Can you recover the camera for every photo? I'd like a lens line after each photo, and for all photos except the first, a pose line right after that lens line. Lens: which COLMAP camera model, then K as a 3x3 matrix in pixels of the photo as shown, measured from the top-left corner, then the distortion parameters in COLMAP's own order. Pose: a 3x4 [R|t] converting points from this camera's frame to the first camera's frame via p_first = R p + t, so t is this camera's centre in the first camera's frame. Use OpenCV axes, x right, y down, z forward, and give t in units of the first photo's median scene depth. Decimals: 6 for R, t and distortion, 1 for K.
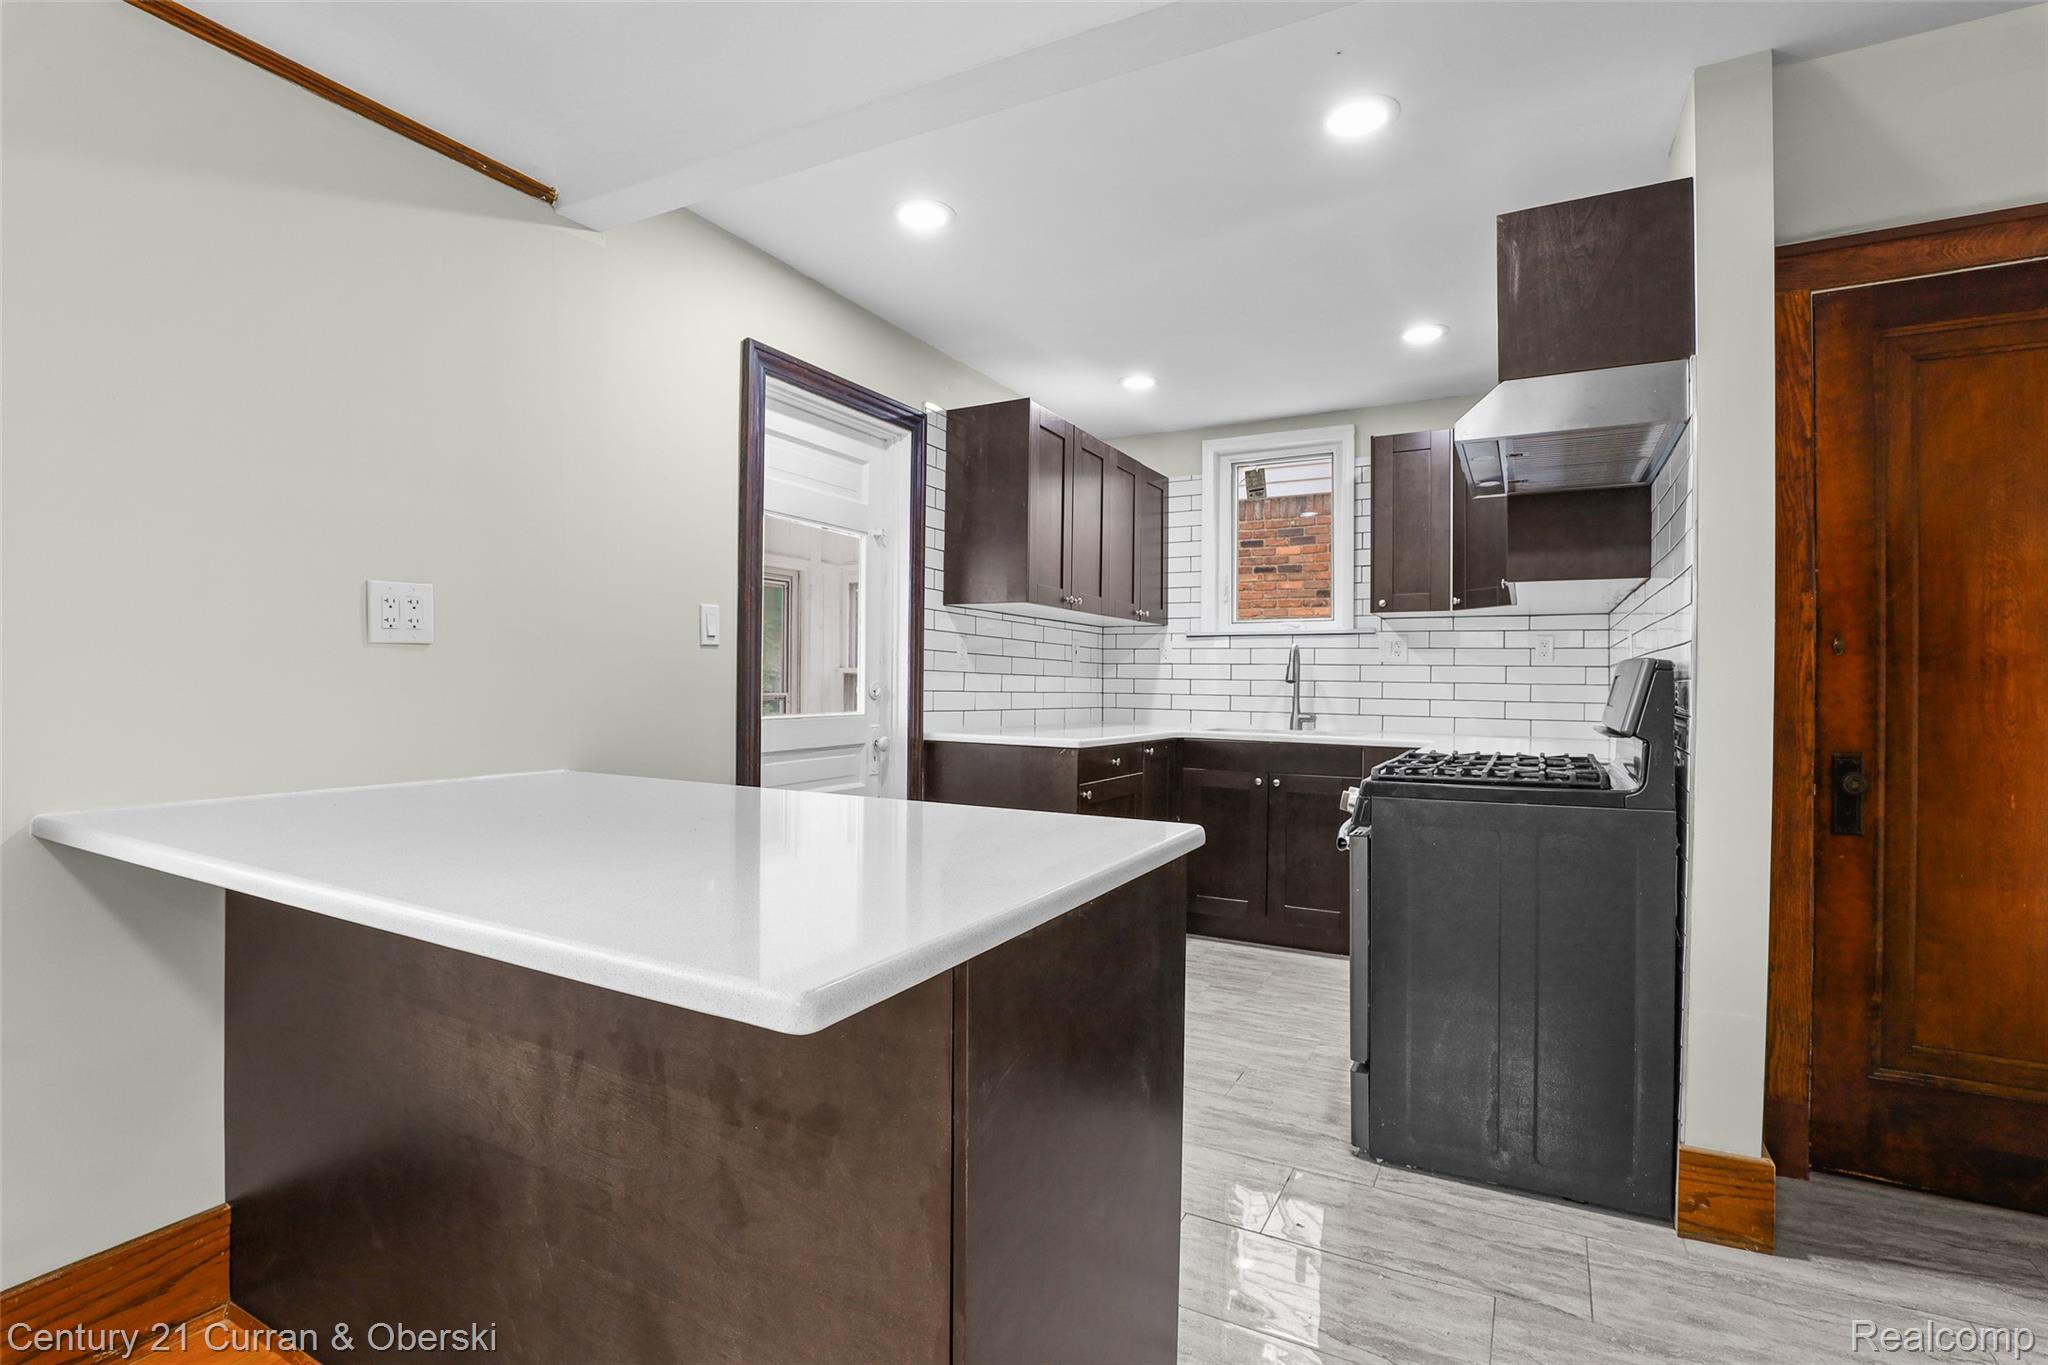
lens RADIAL K [[955.6, 0, 1026.1], [0, 955.6, 679.1], [0, 0, 1]] dist [-0.037182, 0.007376]
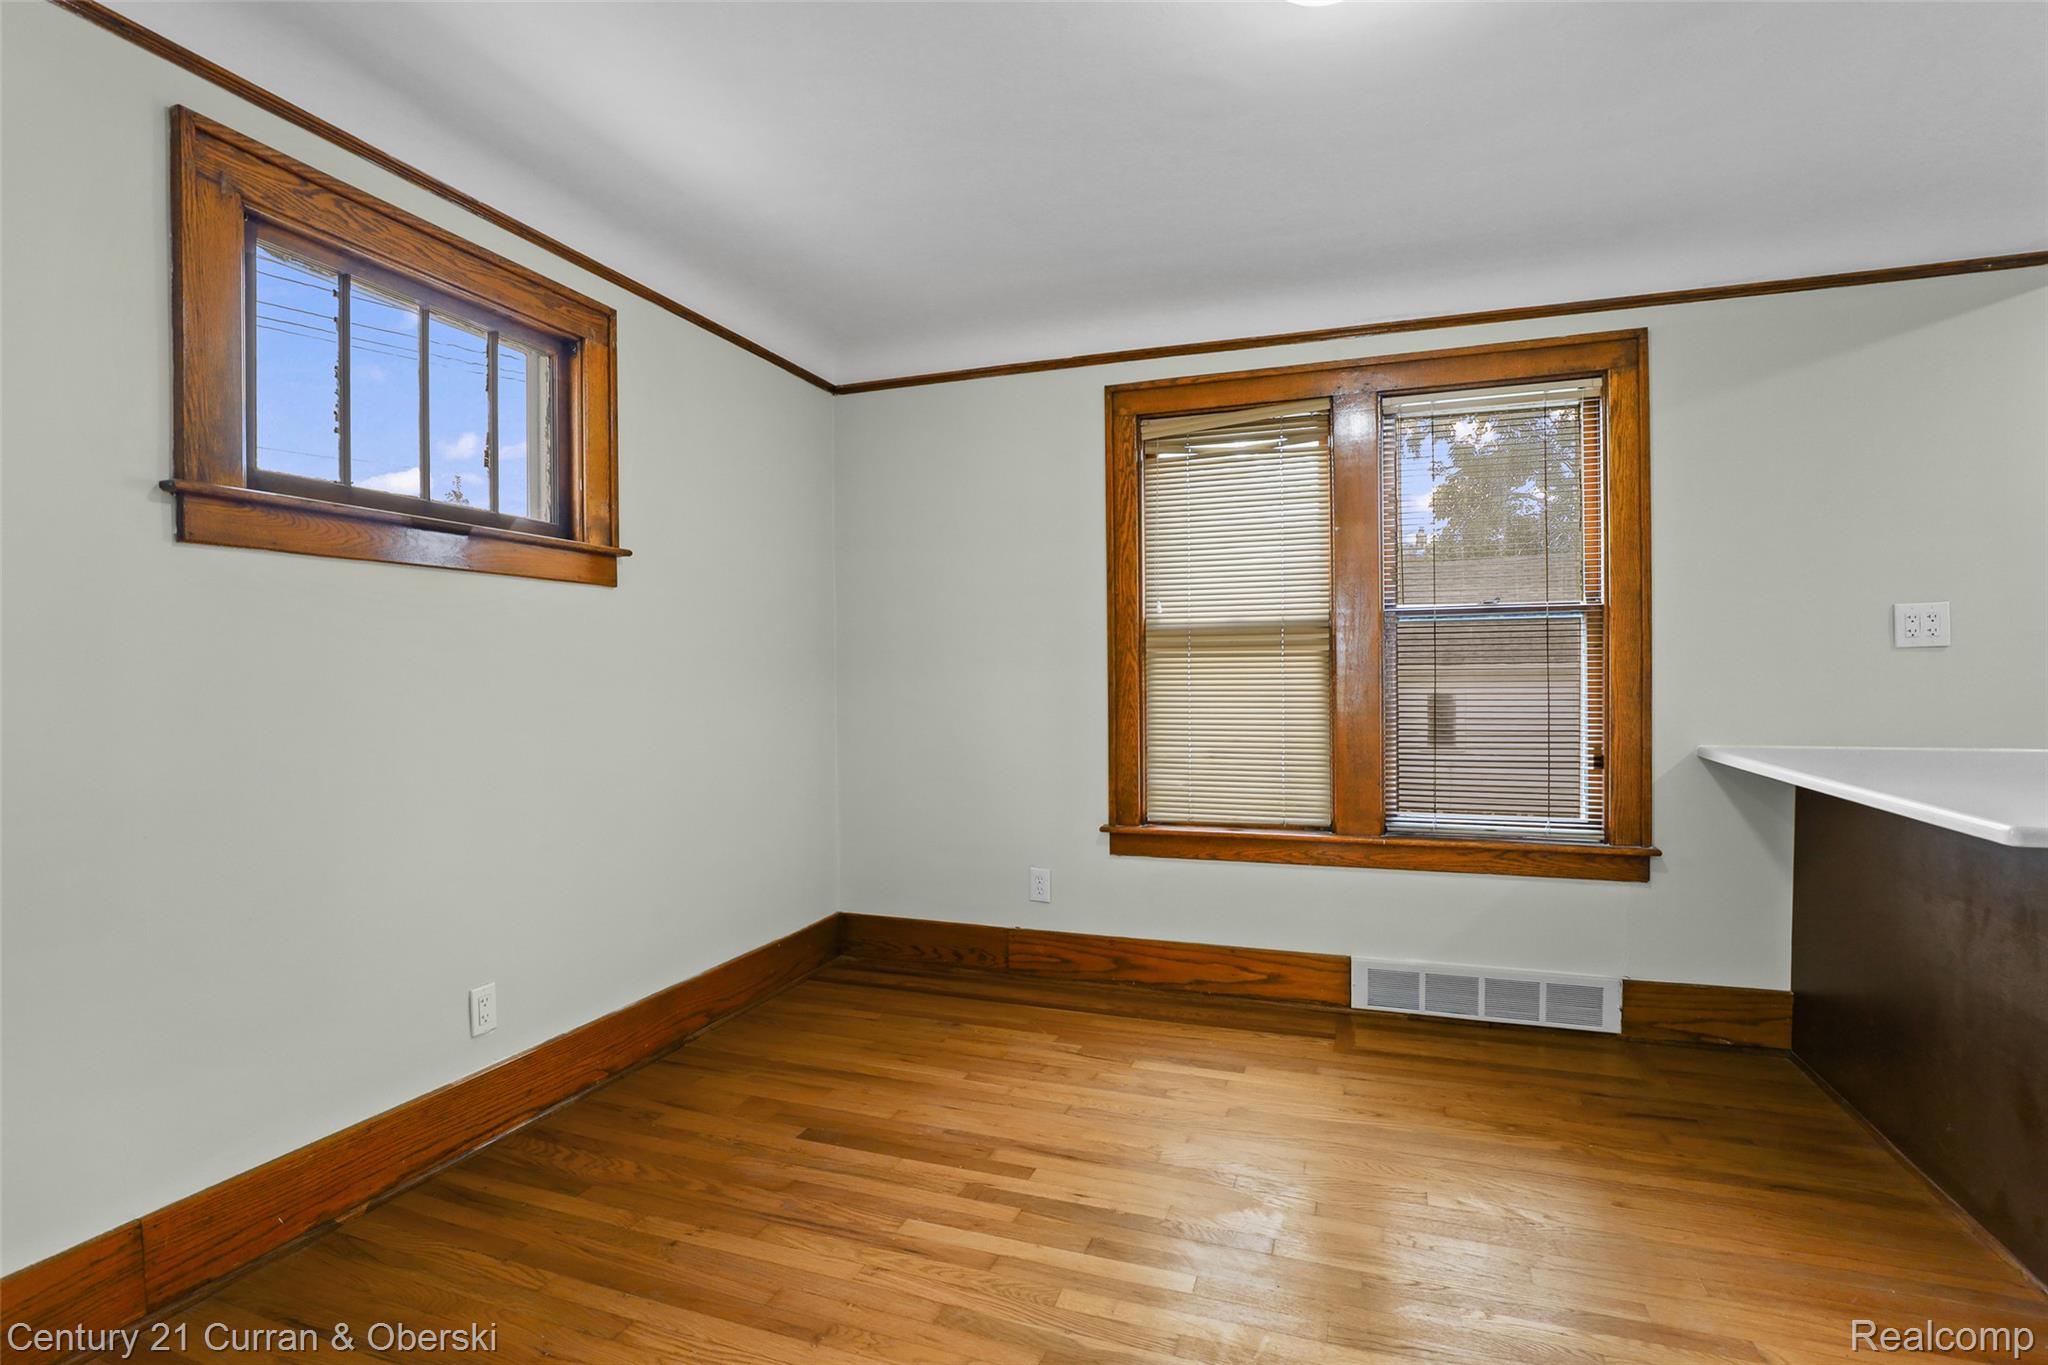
lens RADIAL K [[955.6, 0, 1016.6], [0, 955.6, 670.4], [0, 0, 1]] dist [-0.037182, 0.007376]
pose [[0.131187, 0.002550, -0.991354, 0.244500], [0.006280, 0.999974, 0.003404, -0.007607], [0.991338, -0.006673, 0.131168, -0.237741]]
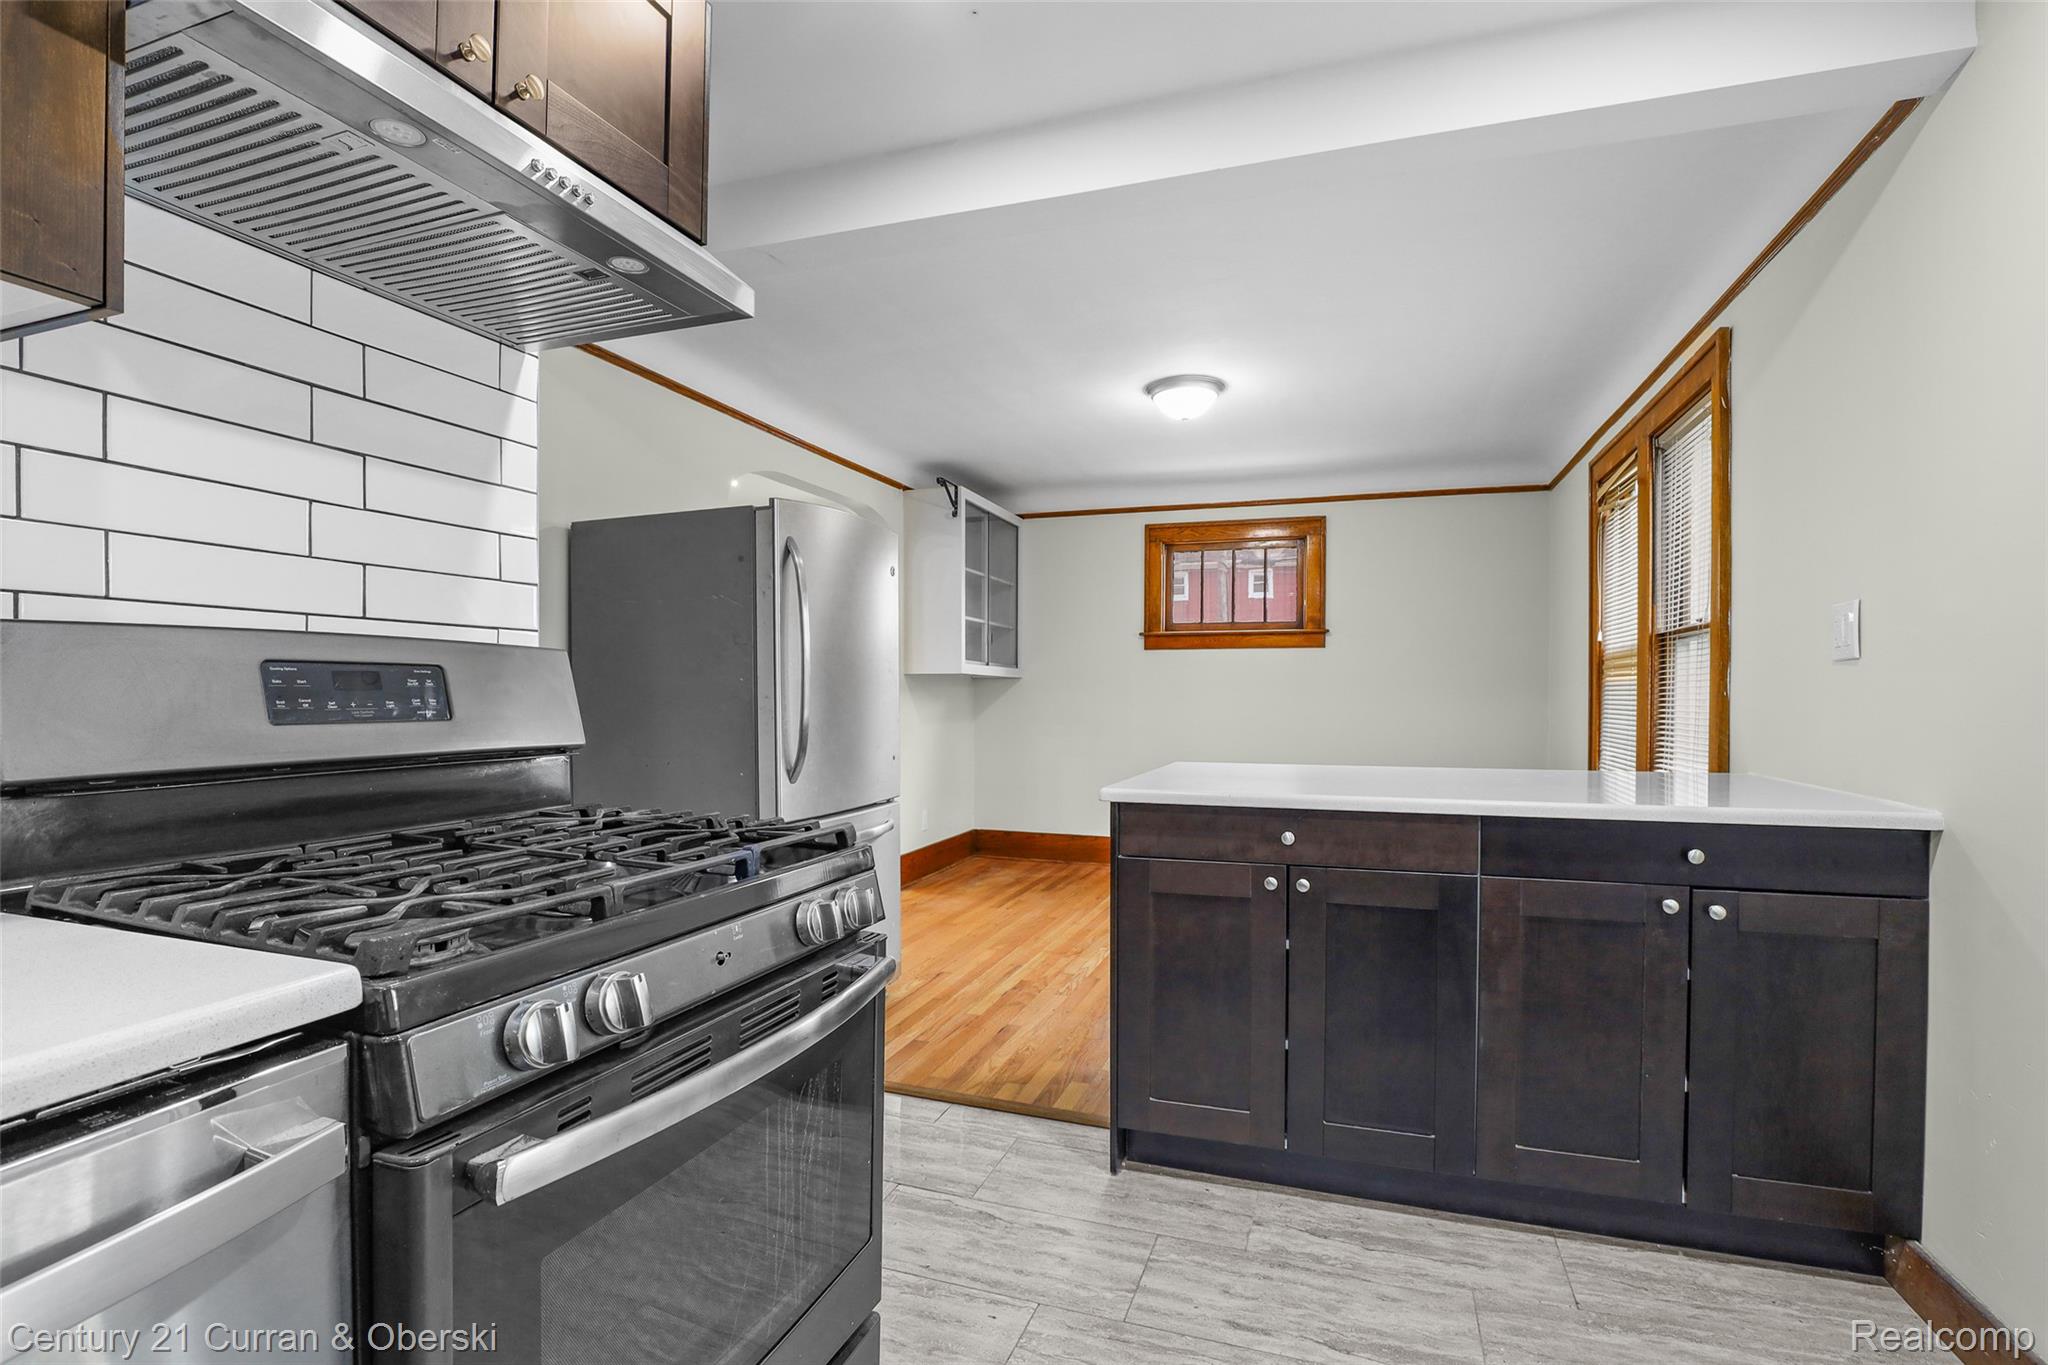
lens RADIAL K [[955.6, 0, 1027.7], [0, 955.6, 692.8], [0, 0, 1]] dist [-0.037182, 0.007376]
pose [[-0.988758, -0.006260, -0.149396, 0.188325], [-0.005877, 0.999978, -0.003008, 0.007426], [0.149412, -0.002096, -0.988773, 0.908190]]
